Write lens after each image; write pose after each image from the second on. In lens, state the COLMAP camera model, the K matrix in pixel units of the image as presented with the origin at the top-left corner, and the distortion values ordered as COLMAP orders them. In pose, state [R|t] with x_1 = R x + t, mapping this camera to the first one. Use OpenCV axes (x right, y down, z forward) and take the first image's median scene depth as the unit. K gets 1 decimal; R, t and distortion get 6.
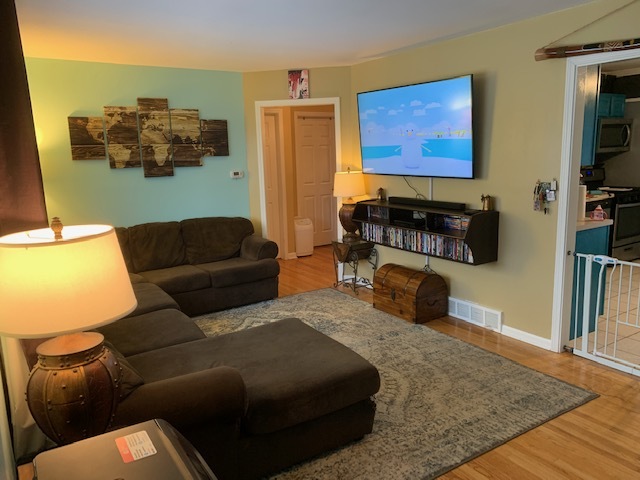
lens RADIAL K [[494.1, 0, 320.0], [0, 494.1, 240.0], [0, 0, 1]] dist [0.117878, -0.139677]
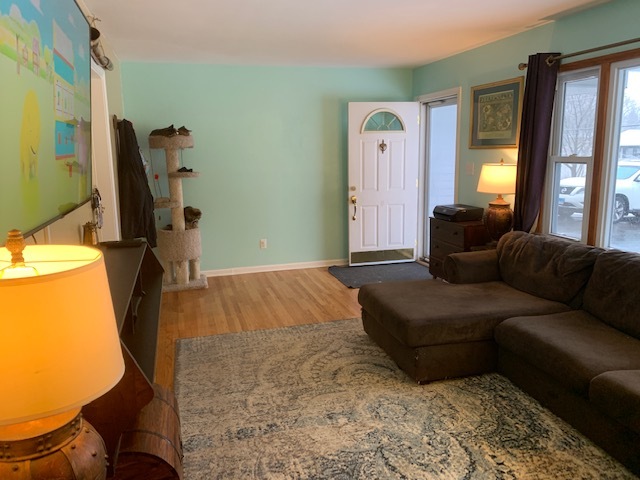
lens RADIAL K [[494.1, 0, 320.0], [0, 494.1, 240.0], [0, 0, 1]] dist [0.117878, -0.139677]
pose [[-0.955945, -0.004159, 0.293516, -0.104858], [0.101575, 0.933443, 0.344045, -0.201566], [-0.275412, 0.358702, -0.891898, 1.172138]]
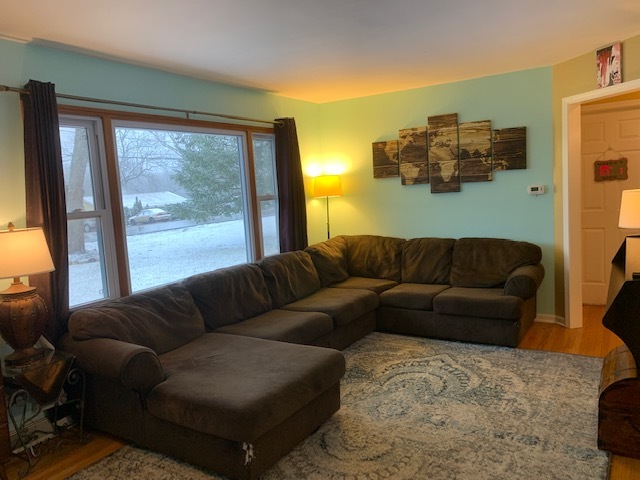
lens RADIAL K [[494.1, 0, 320.0], [0, 494.1, 240.0], [0, 0, 1]] dist [0.117878, -0.139677]
pose [[0.434159, 0.104256, -0.894783, 0.478601], [-0.119999, 0.991122, 0.057256, -0.061566], [0.892808, 0.082515, 0.442815, 0.354469]]
